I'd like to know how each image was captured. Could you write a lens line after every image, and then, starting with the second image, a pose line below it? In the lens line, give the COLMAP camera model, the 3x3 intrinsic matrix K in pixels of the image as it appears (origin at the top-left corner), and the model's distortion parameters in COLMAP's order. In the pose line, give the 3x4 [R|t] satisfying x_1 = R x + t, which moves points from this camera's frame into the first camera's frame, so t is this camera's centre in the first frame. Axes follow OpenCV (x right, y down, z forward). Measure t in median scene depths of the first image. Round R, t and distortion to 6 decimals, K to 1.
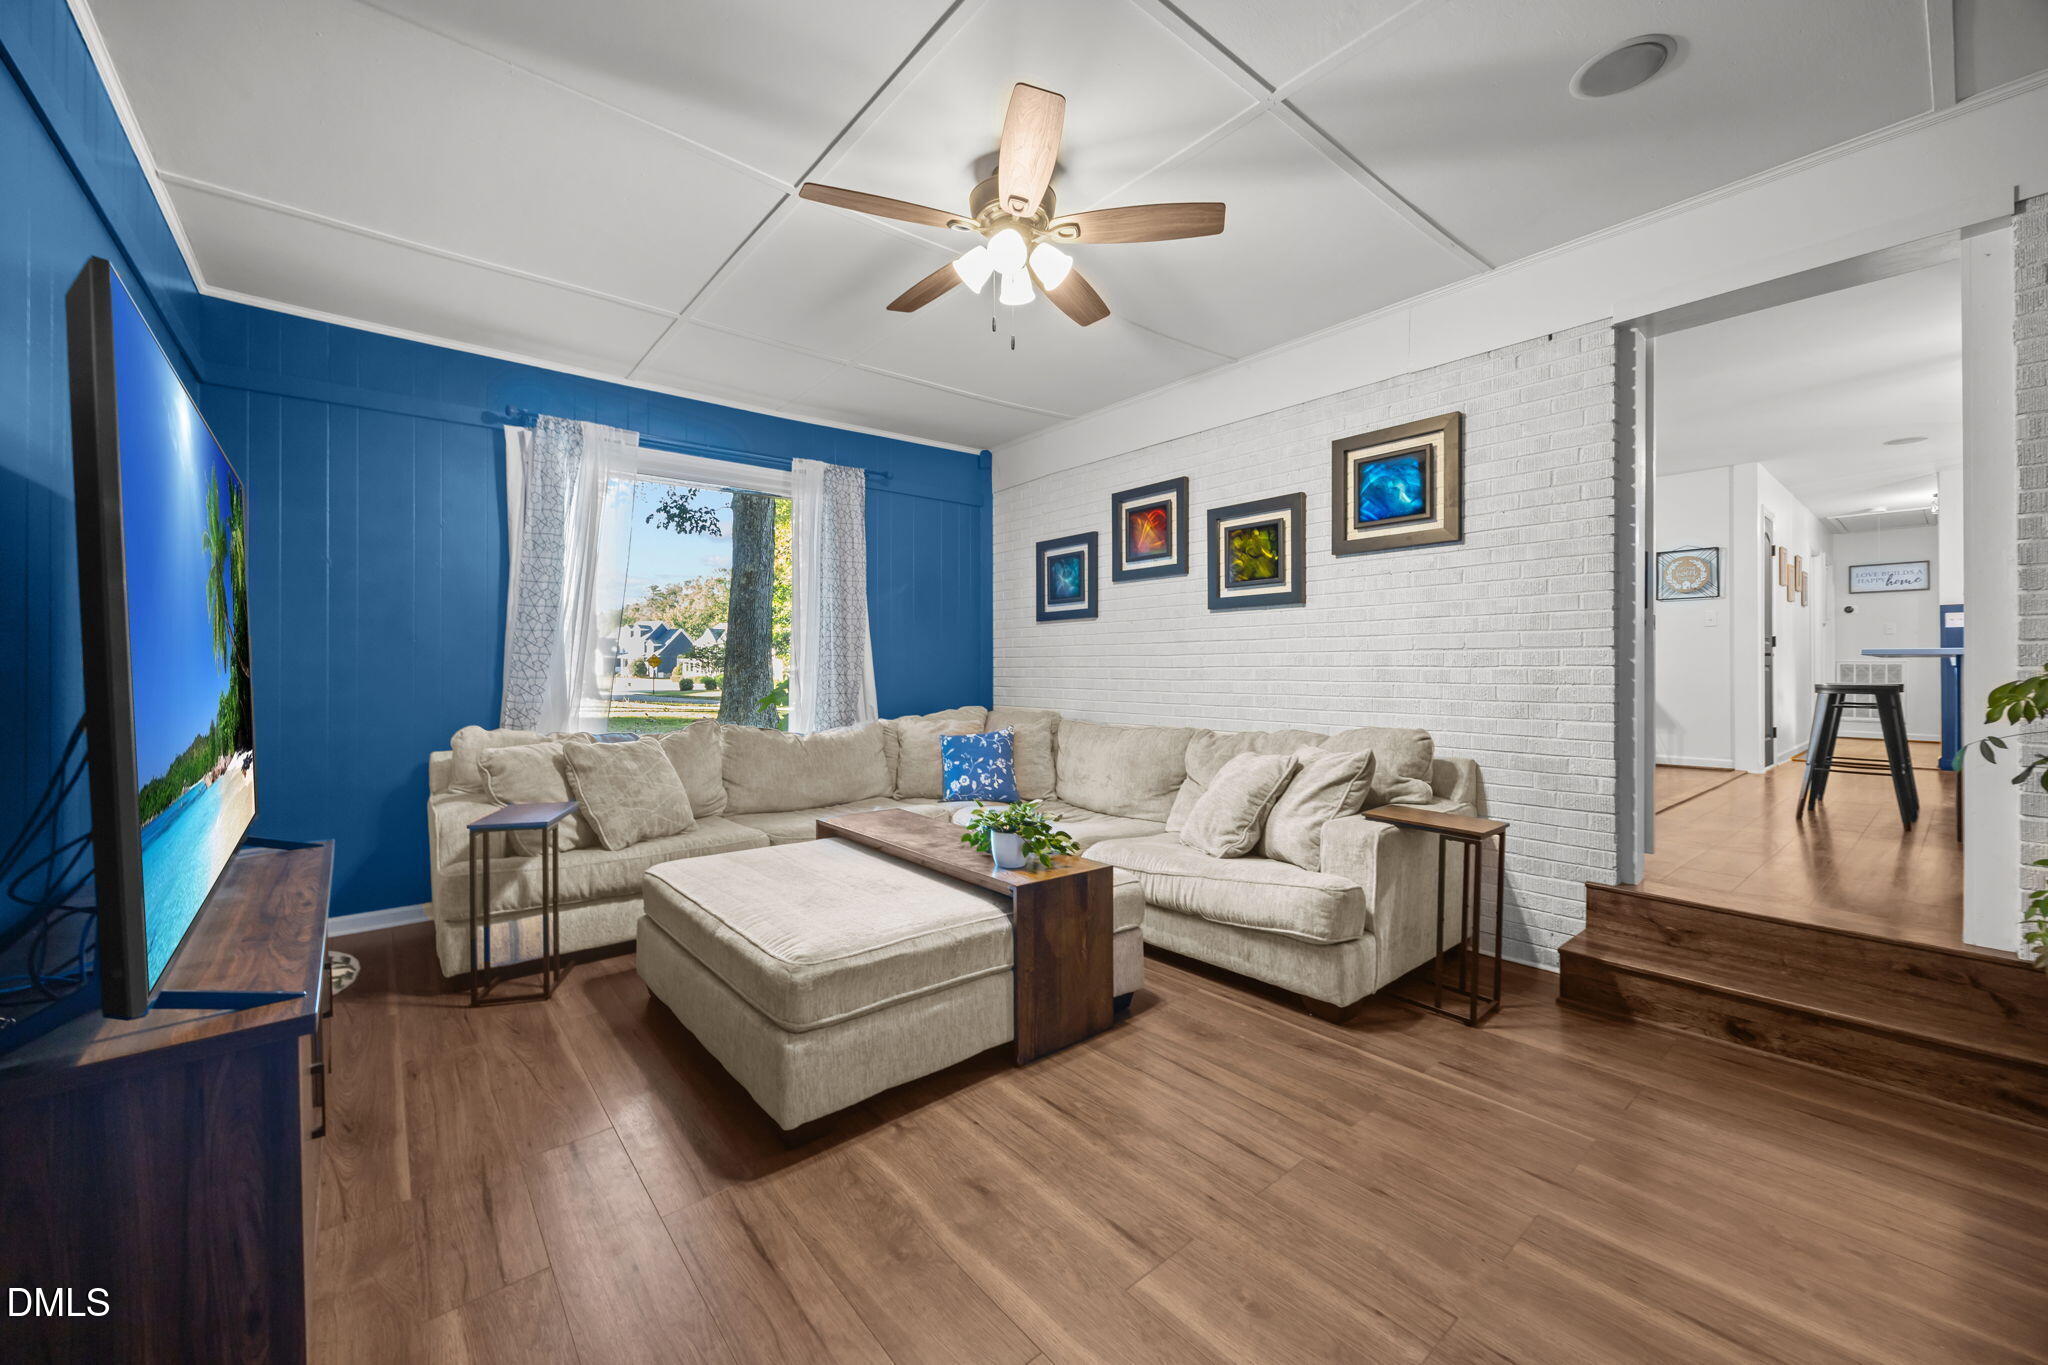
lens RADIAL K [[783.9, 0, 1030.9], [0, 783.9, 679.5], [0, 0, 1]] dist [-0.000260, 0.000031]
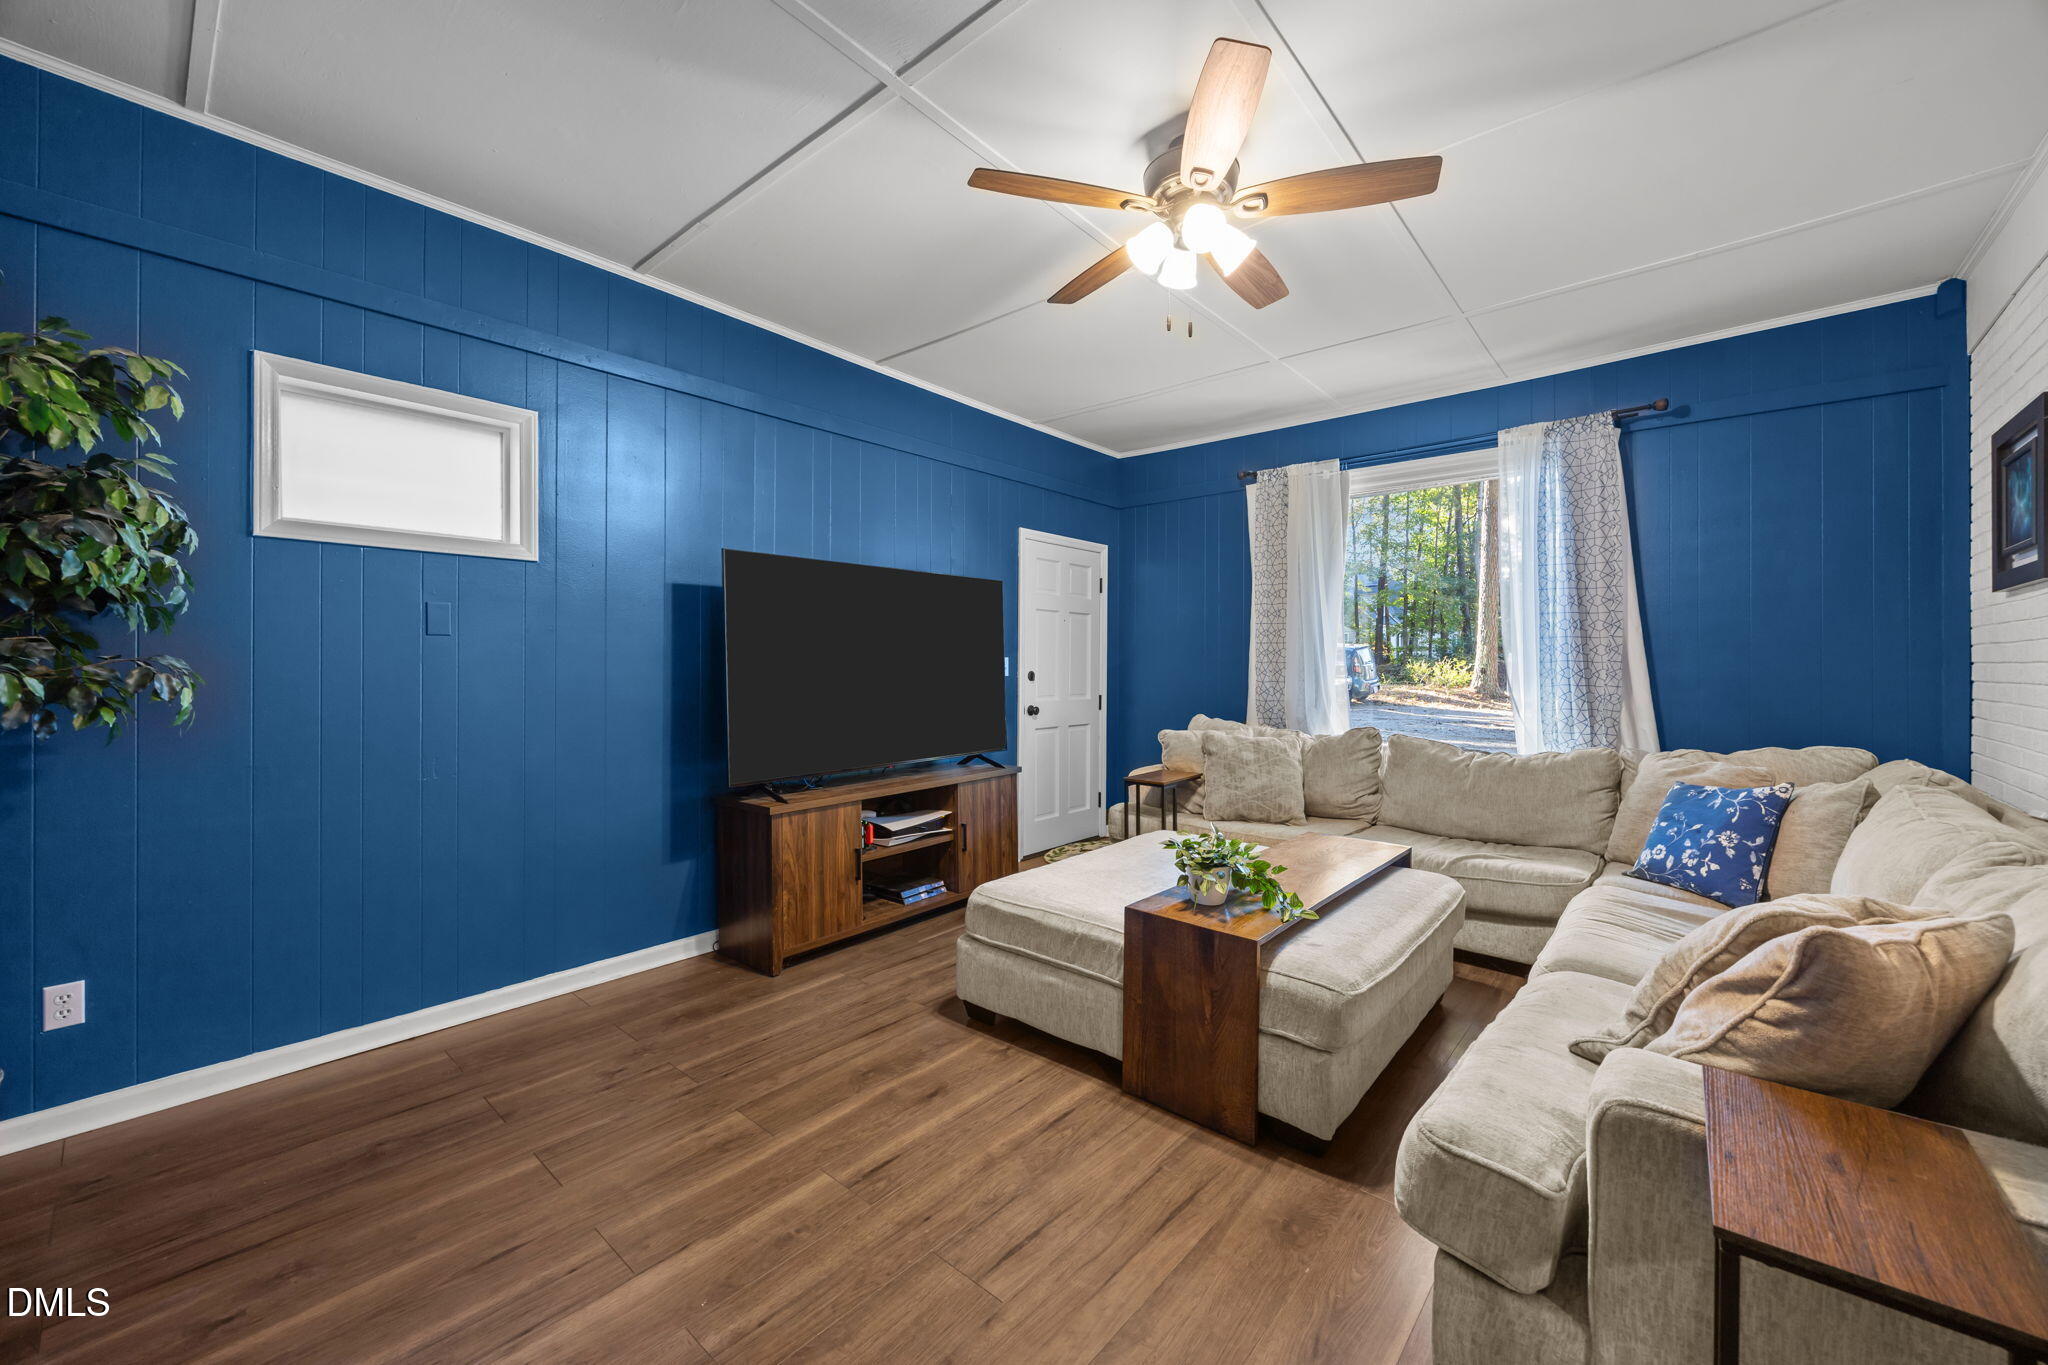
lens RADIAL K [[783.9, 0, 1030.9], [0, 783.9, 679.5], [0, 0, 1]] dist [-0.000260, 0.000031]
pose [[0.167033, 0.022286, -0.985699, 0.871962], [-0.018439, 0.999640, 0.019477, -0.034789], [0.985779, 0.014922, 0.167384, 0.678641]]
